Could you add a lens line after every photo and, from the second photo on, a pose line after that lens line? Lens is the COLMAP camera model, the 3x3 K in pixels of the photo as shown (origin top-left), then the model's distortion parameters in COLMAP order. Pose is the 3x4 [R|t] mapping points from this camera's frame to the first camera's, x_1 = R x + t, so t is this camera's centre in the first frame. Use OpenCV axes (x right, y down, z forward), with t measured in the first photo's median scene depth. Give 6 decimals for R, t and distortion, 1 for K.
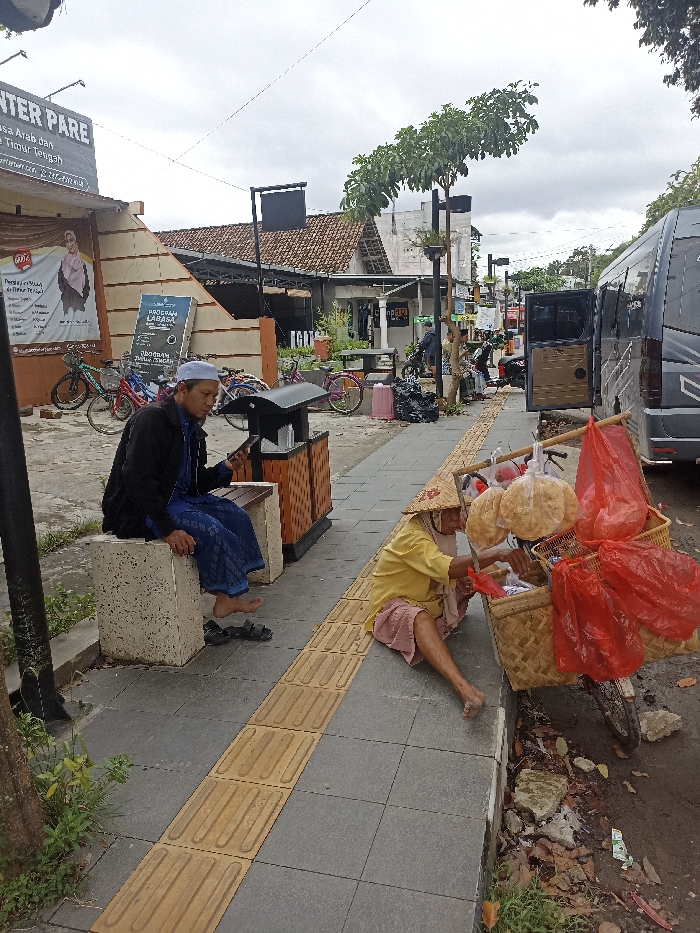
lens RADIAL K [[757.2, 0, 327.7], [0, 757.2, 483.6], [0, 0, 1]] dist [0.037507, -0.015386]
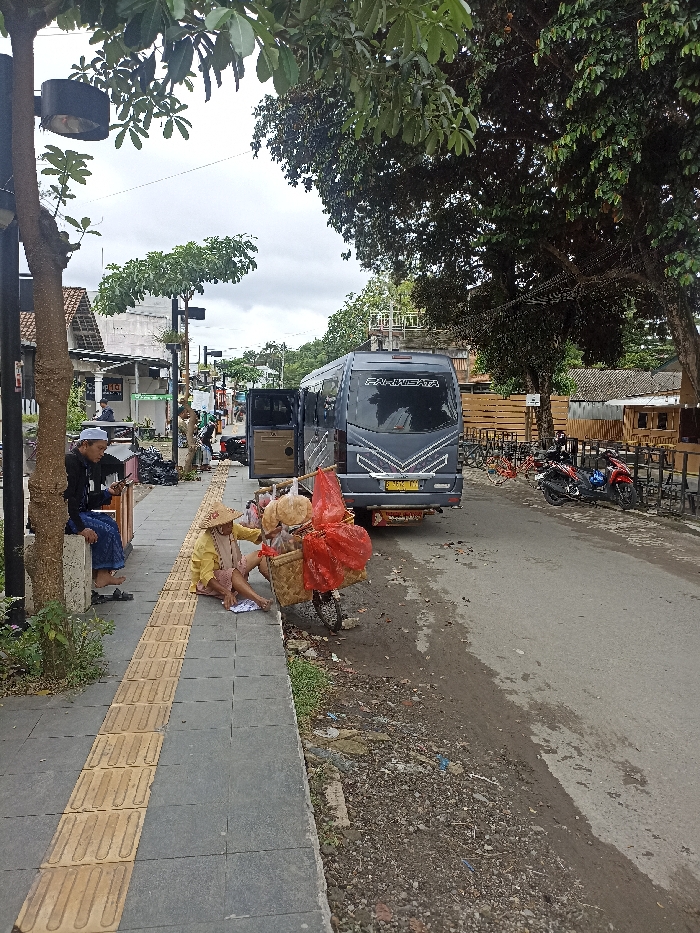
lens RADIAL K [[671.6, 0, 345.4], [0, 671.6, 466.0], [0, 0, 1]] dist [0.033703, -0.005754]
pose [[0.915189, 0.037710, 0.401257, -0.316713], [0.010086, 0.993158, -0.116343, 0.118605], [-0.402899, 0.110523, 0.908547, -0.679306]]
